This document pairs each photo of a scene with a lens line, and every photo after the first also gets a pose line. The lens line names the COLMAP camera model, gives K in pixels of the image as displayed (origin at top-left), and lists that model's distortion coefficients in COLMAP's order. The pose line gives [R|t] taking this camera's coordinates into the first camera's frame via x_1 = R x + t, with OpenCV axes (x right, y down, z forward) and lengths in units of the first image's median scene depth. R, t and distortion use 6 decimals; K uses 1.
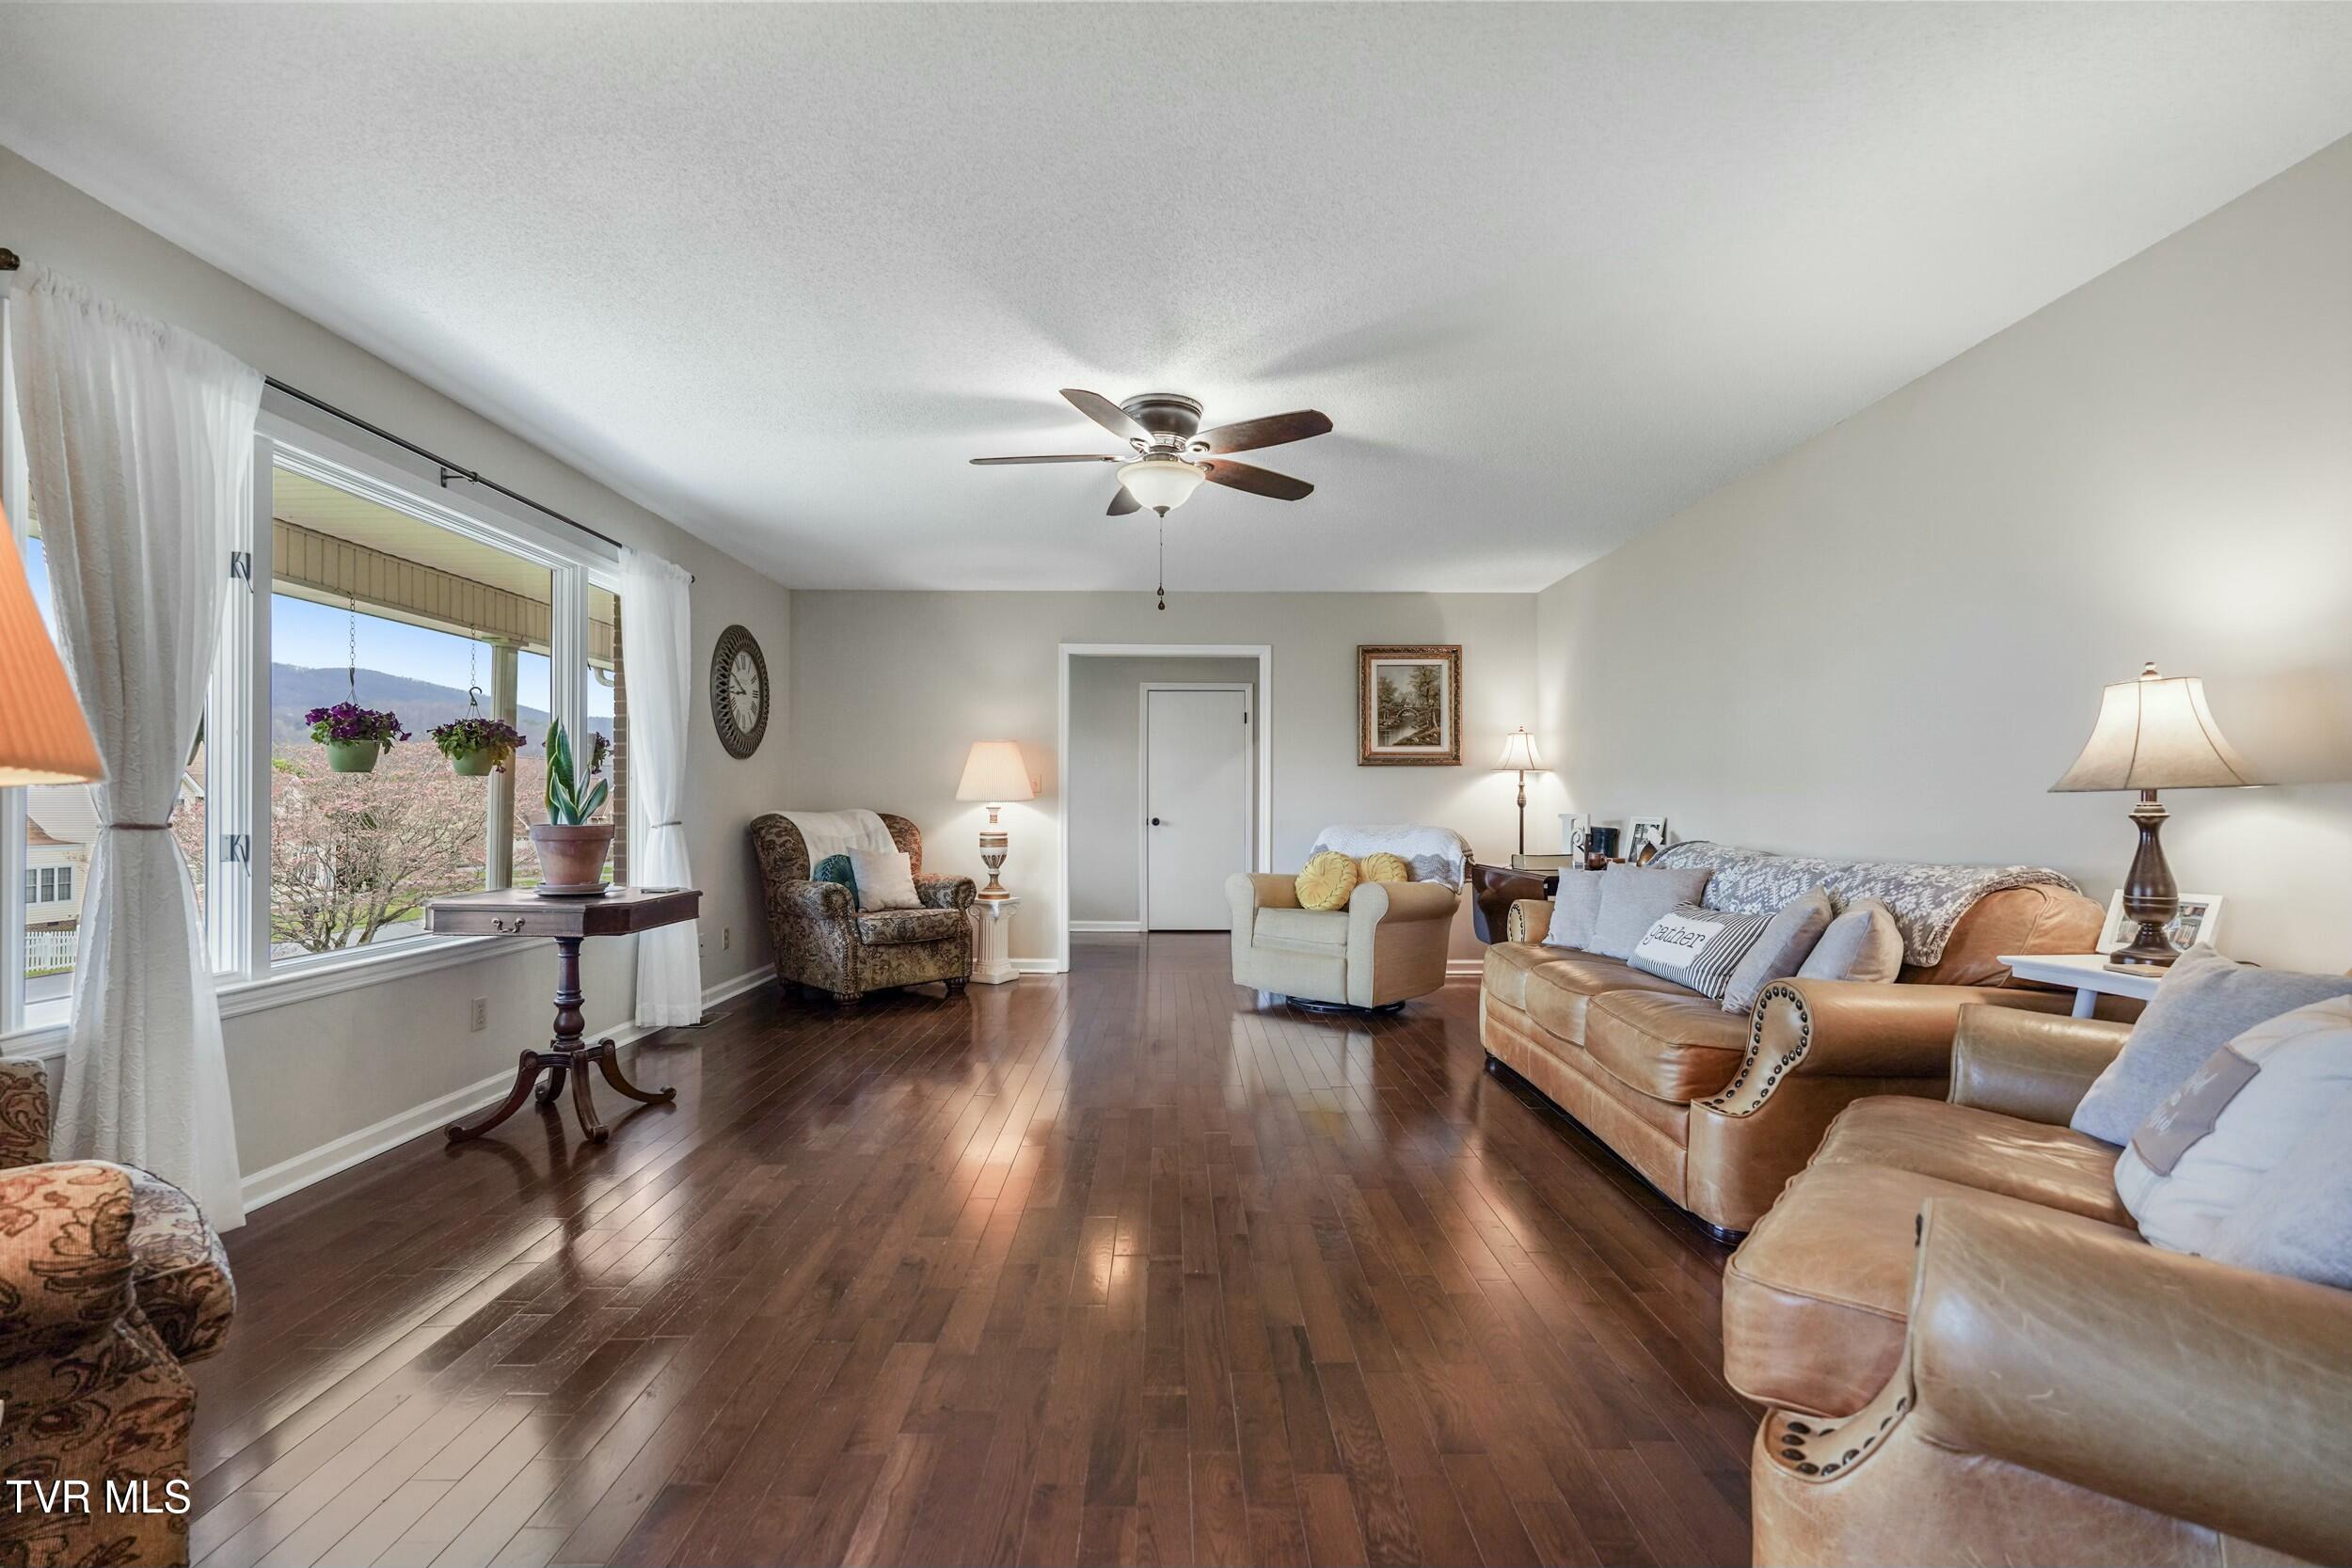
lens RADIAL K [[1037.4, 0, 1167.2], [0, 1037.4, 799.0], [0, 0, 1]] dist [-0.000006, 0.000038]
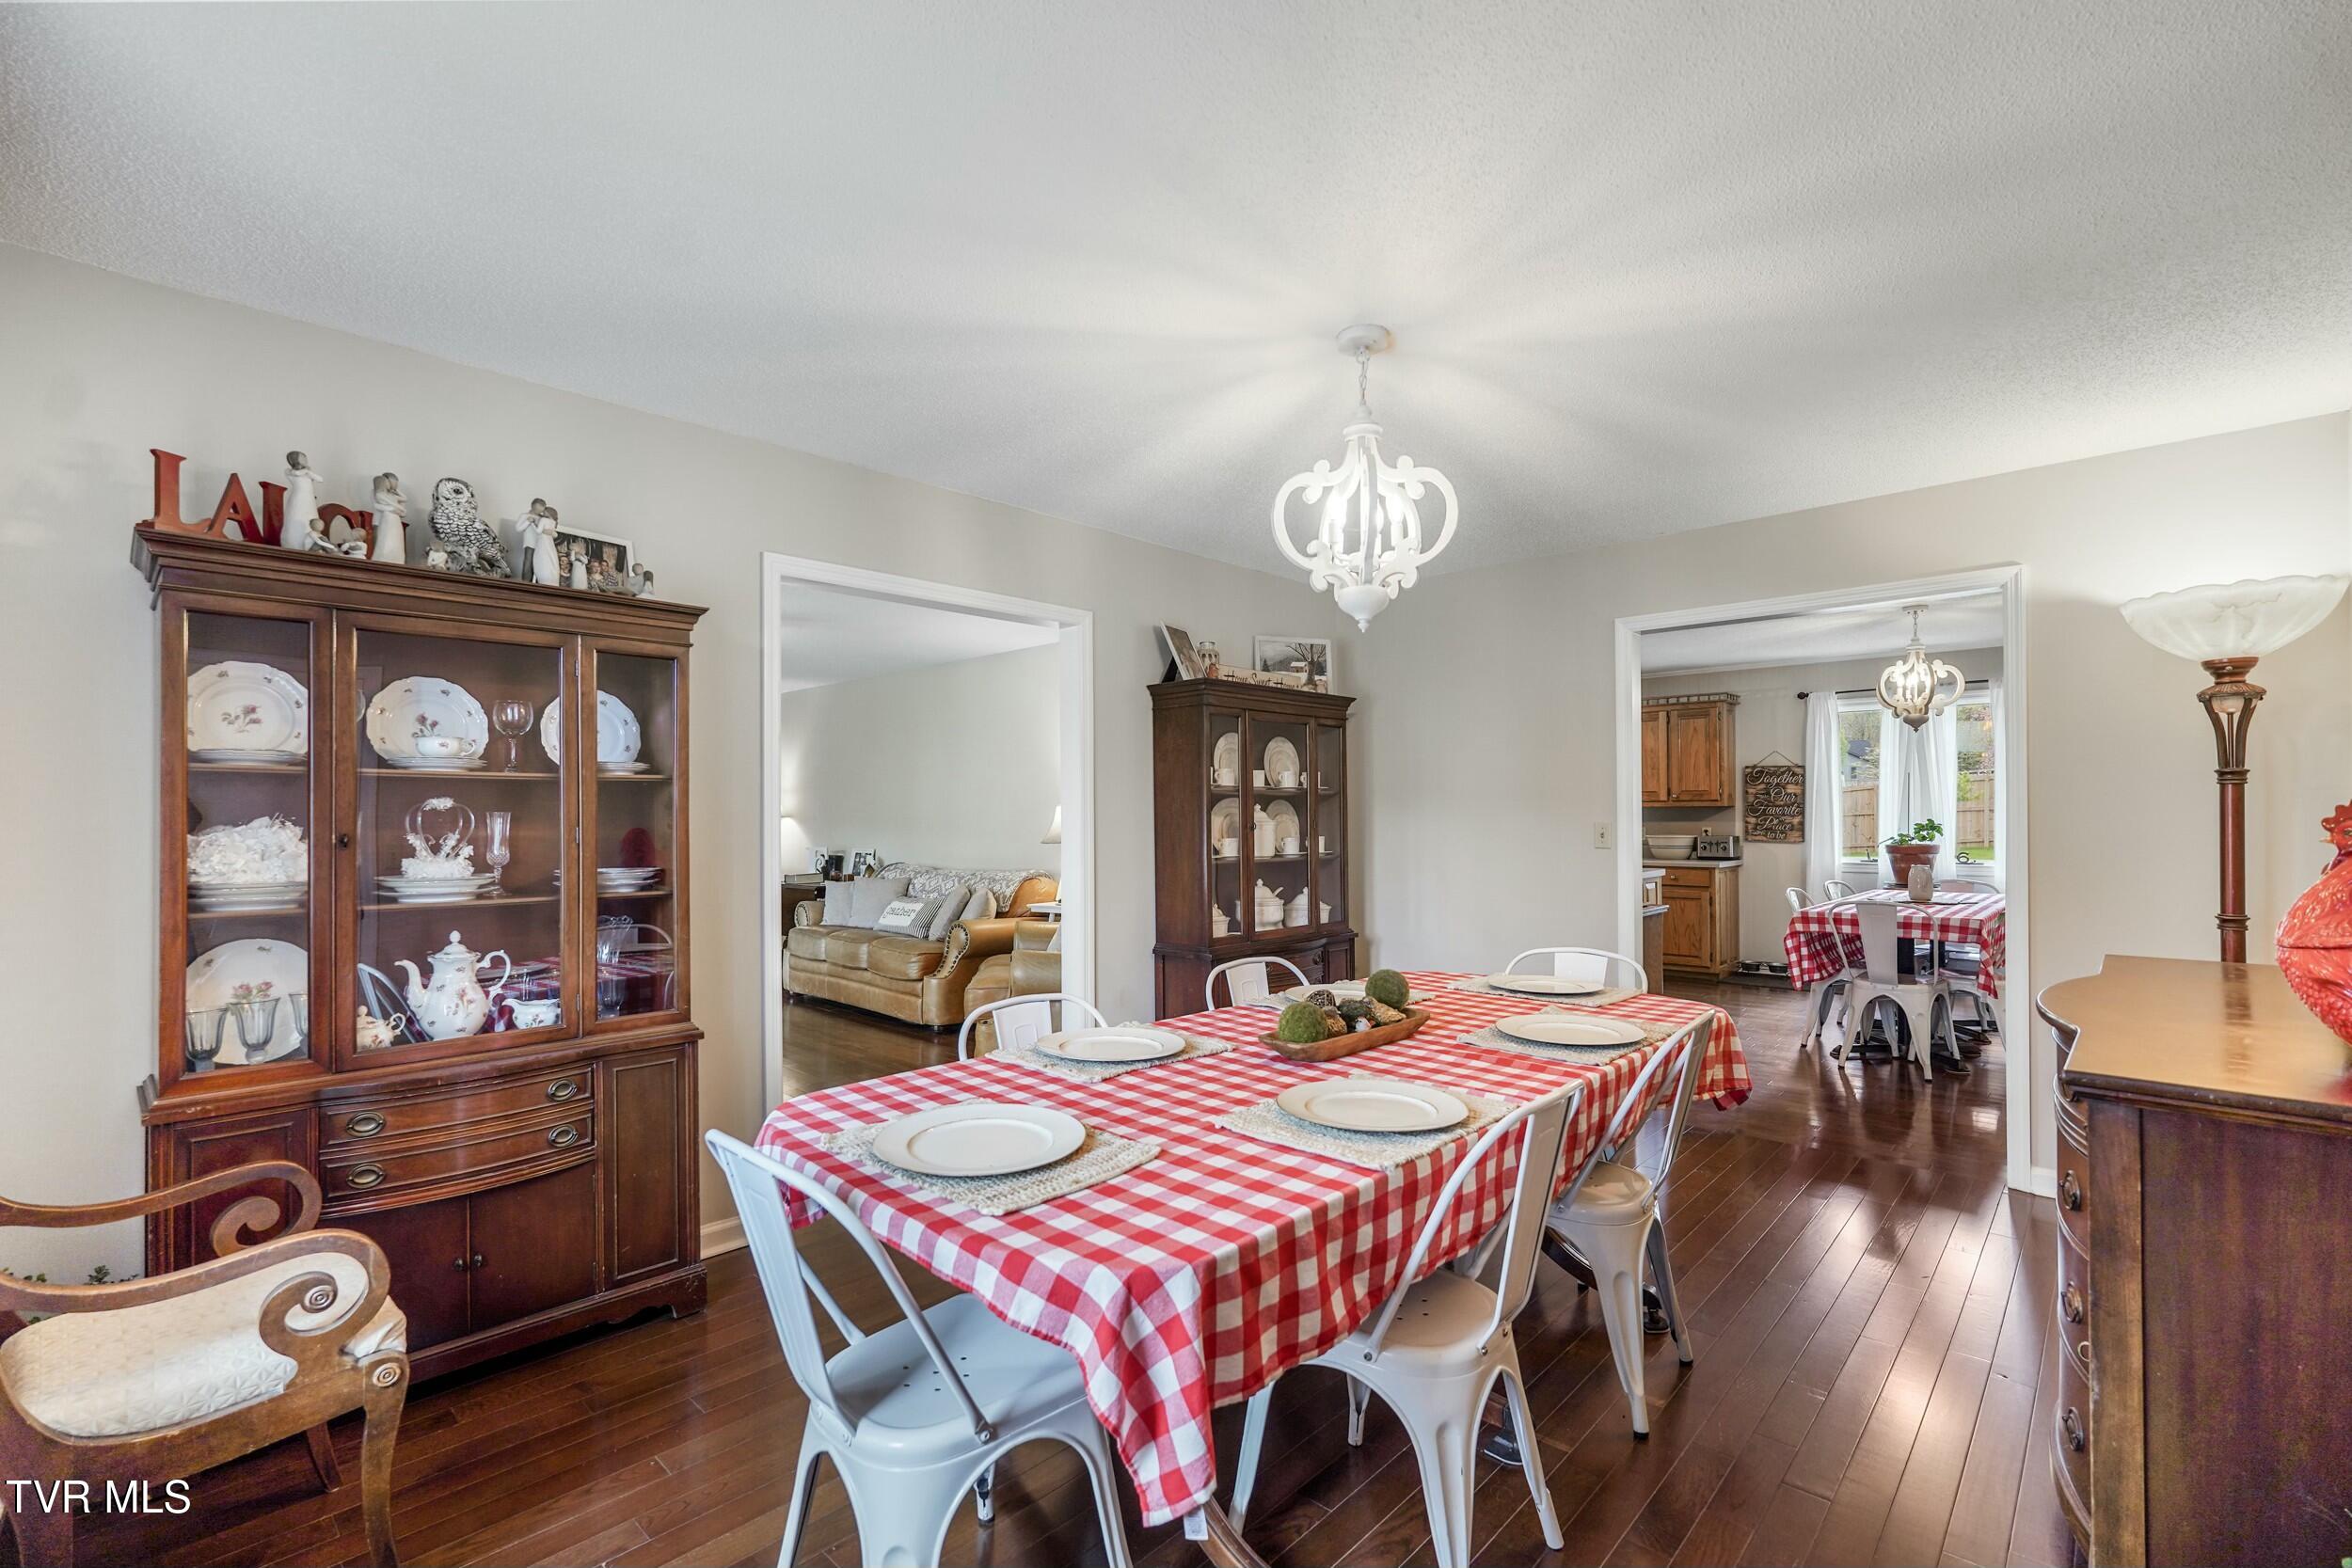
lens RADIAL K [[1037.4, 0, 1176.0], [0, 1037.4, 804.7], [0, 0, 1]] dist [-0.000006, 0.000038]
pose [[0.687488, 0.000215, 0.726196, -0.756611], [0.006748, 0.999955, -0.006684, -0.072539], [-0.726165, 0.009495, 0.687455, -0.965180]]
